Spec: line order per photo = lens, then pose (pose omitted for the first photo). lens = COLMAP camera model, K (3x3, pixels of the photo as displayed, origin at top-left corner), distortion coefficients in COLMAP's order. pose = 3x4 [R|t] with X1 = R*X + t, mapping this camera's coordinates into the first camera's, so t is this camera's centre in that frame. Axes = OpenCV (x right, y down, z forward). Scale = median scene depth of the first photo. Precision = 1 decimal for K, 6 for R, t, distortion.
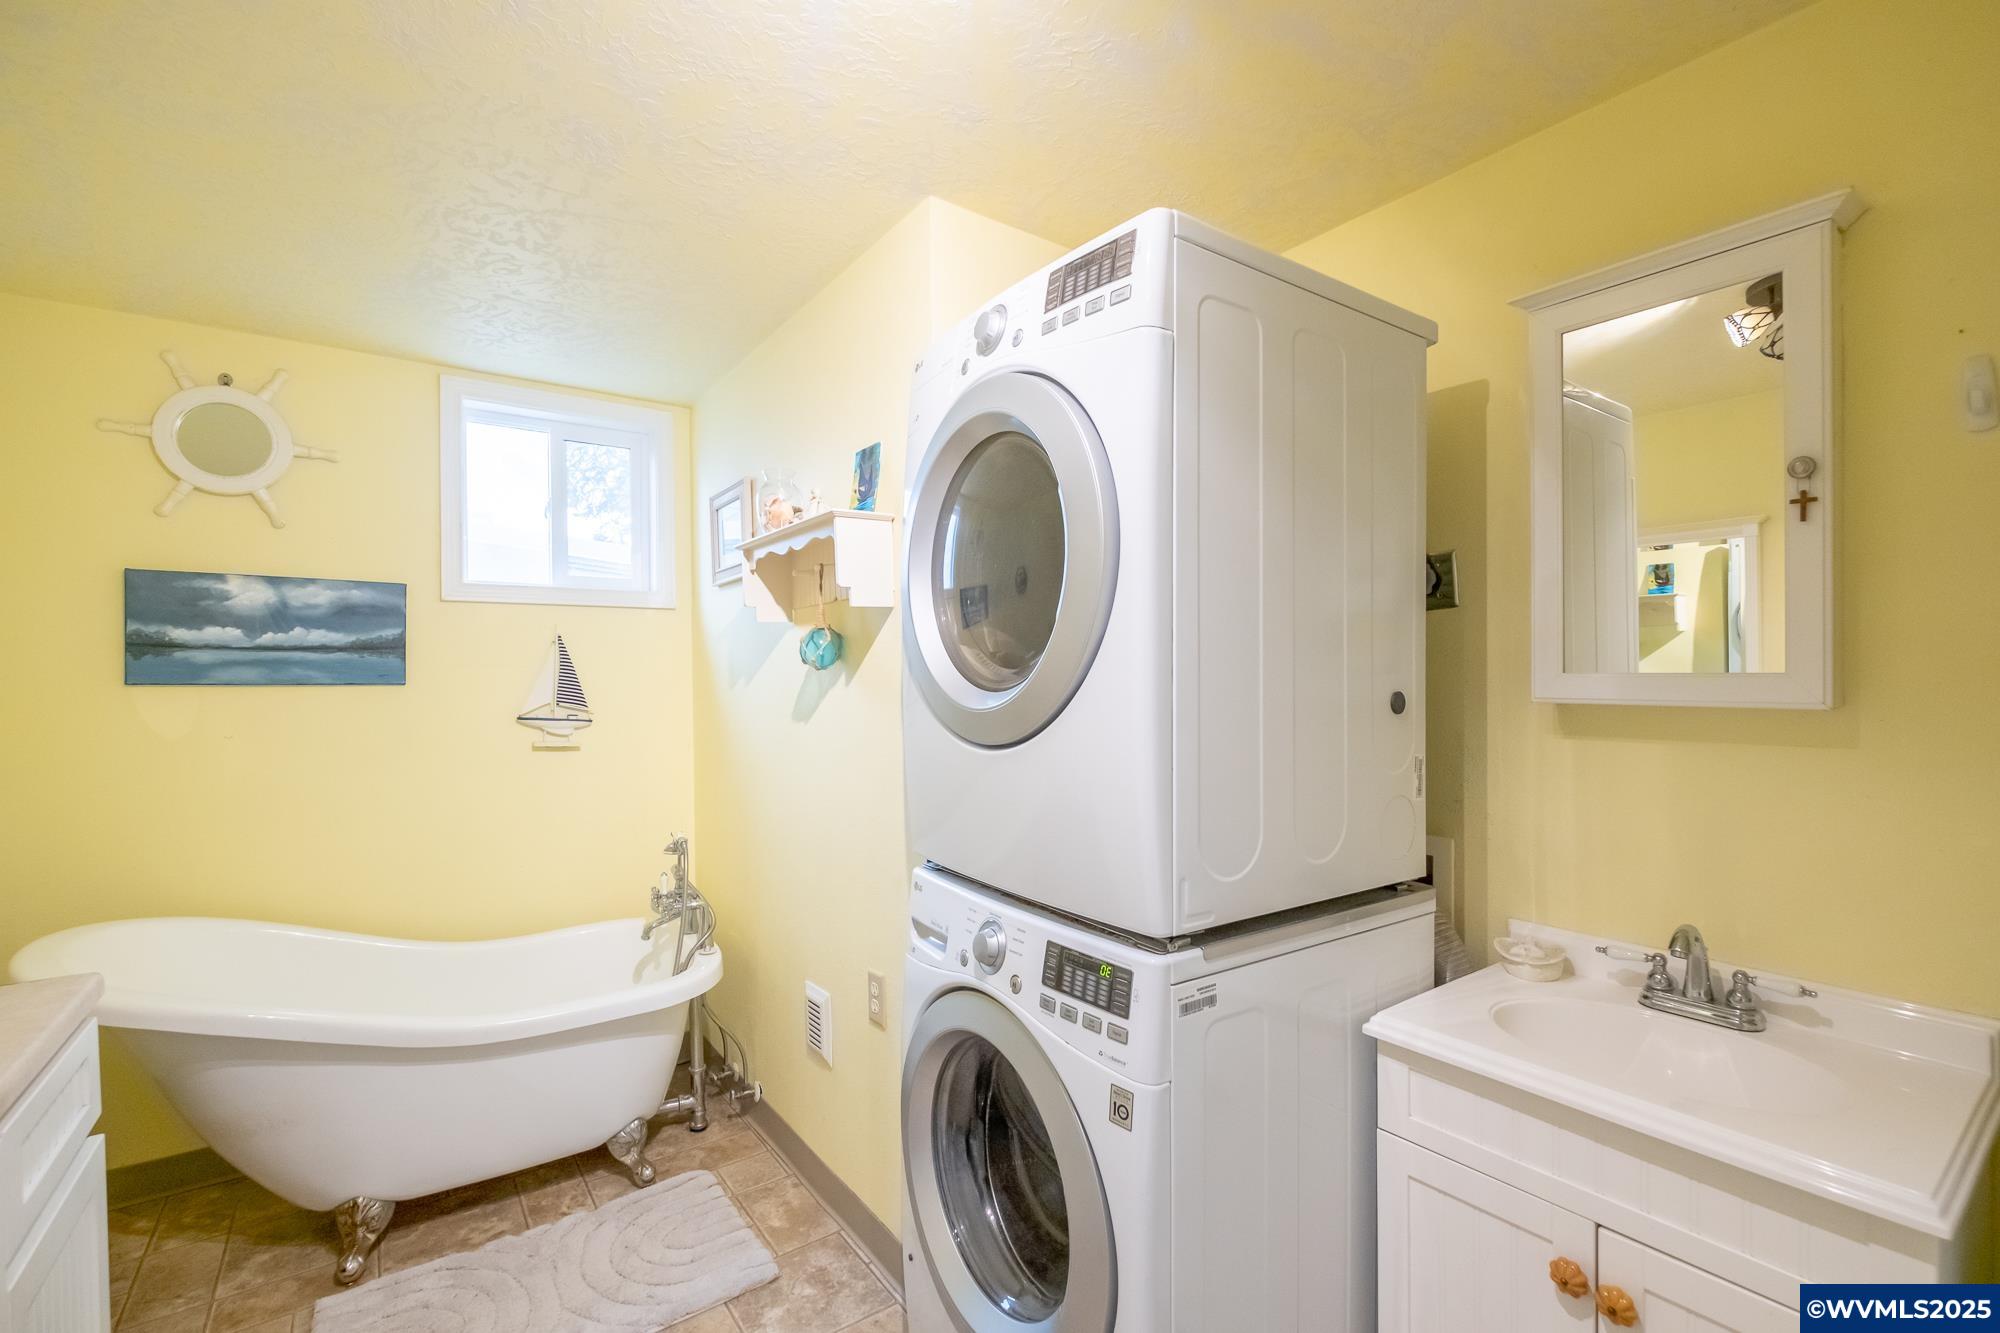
lens RADIAL K [[874.5, 0, 1017.5], [0, 874.5, 662.8], [0, 0, 1]] dist [0.003602, -0.007538]
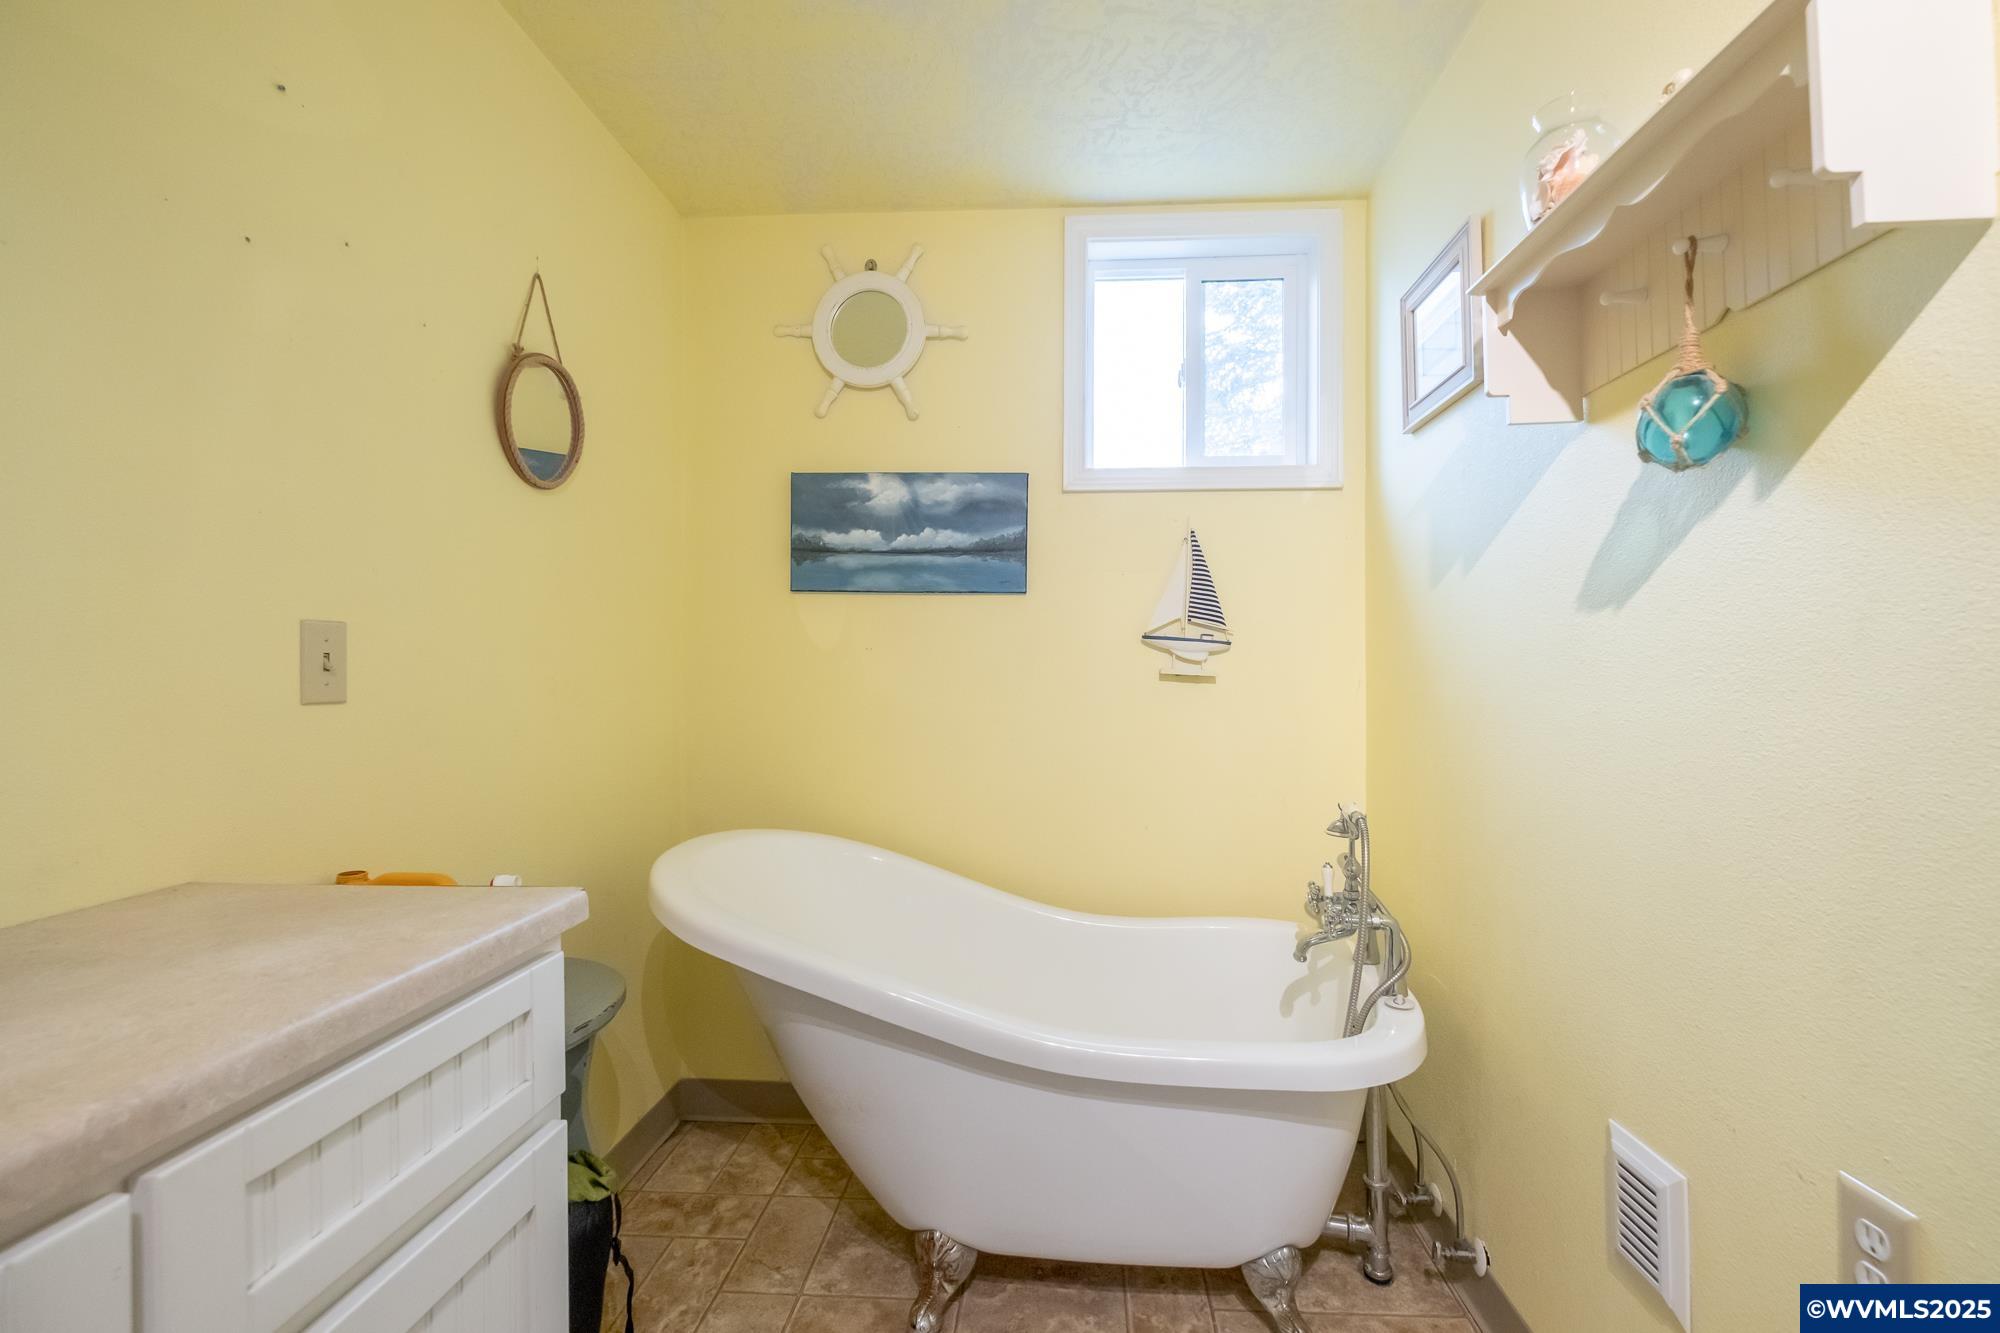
lens RADIAL K [[879.4, 0, 1047.1], [0, 879.4, 679.1], [0, 0, 1]] dist [0.000675, -0.000191]
pose [[0.785027, 0.019144, -0.619166, -0.171825], [-0.004529, 0.999673, 0.025167, 0.090863], [0.619446, -0.016953, 0.784857, 0.372530]]
